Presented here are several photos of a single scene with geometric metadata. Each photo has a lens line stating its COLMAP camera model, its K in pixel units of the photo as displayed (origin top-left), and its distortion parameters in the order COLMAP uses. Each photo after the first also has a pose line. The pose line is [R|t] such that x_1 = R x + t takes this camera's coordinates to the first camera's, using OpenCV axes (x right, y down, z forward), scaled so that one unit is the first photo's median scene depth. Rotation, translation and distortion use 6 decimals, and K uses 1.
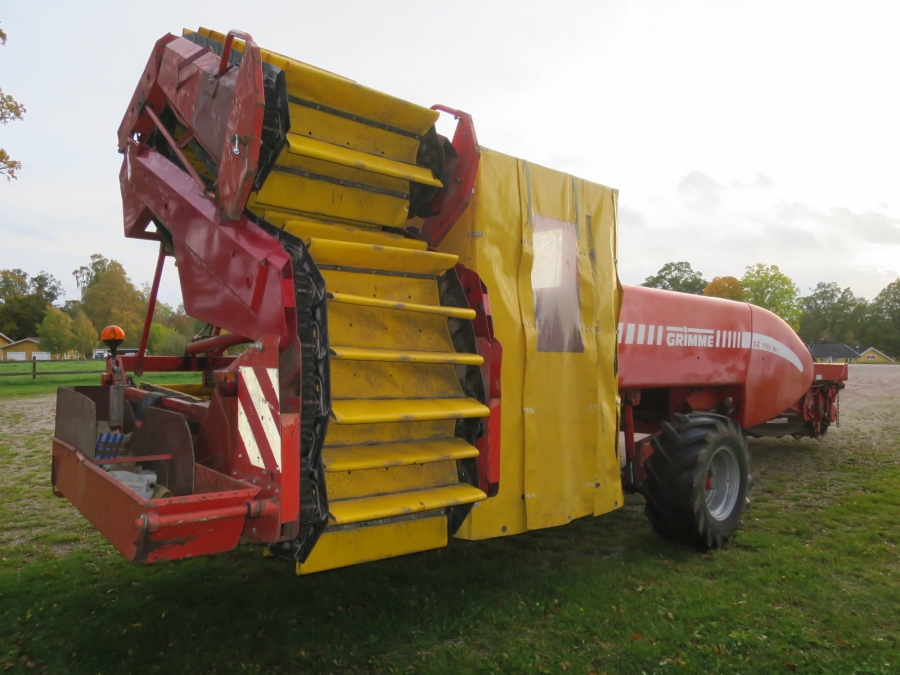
lens RADIAL K [[648.6, 0, 450.0], [0, 648.6, 337.2], [0, 0, 1]] dist [-0.050023, 0.009624]
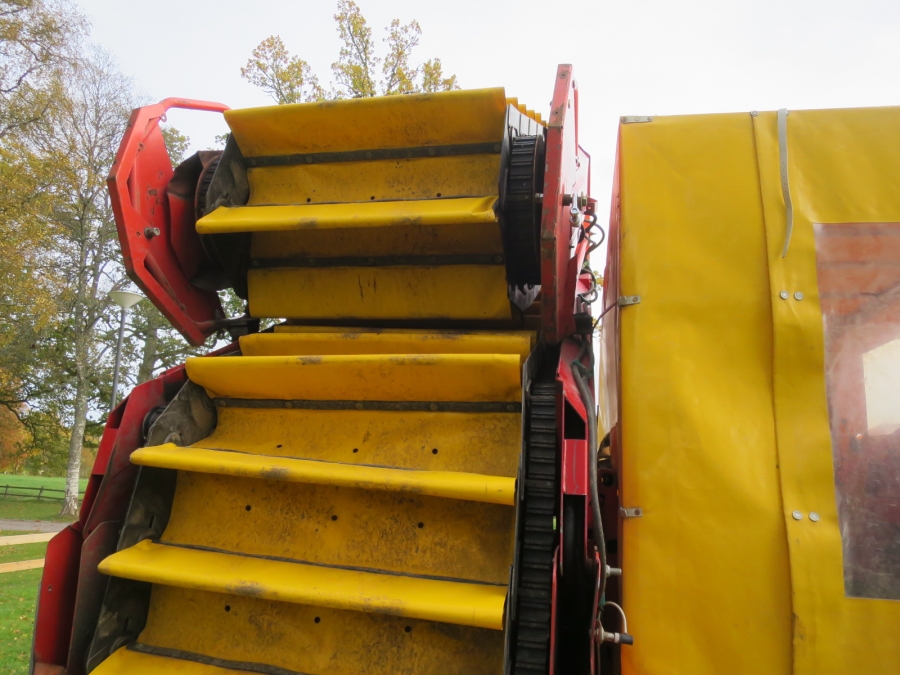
lens RADIAL K [[648.6, 0, 449.9], [0, 648.6, 337.1], [0, 0, 1]] dist [-0.050023, 0.009624]
pose [[0.592726, -0.155665, -0.790218, 0.298285], [-0.026921, 0.976767, -0.212606, -0.036983], [0.804954, 0.147291, 0.574764, 0.618669]]
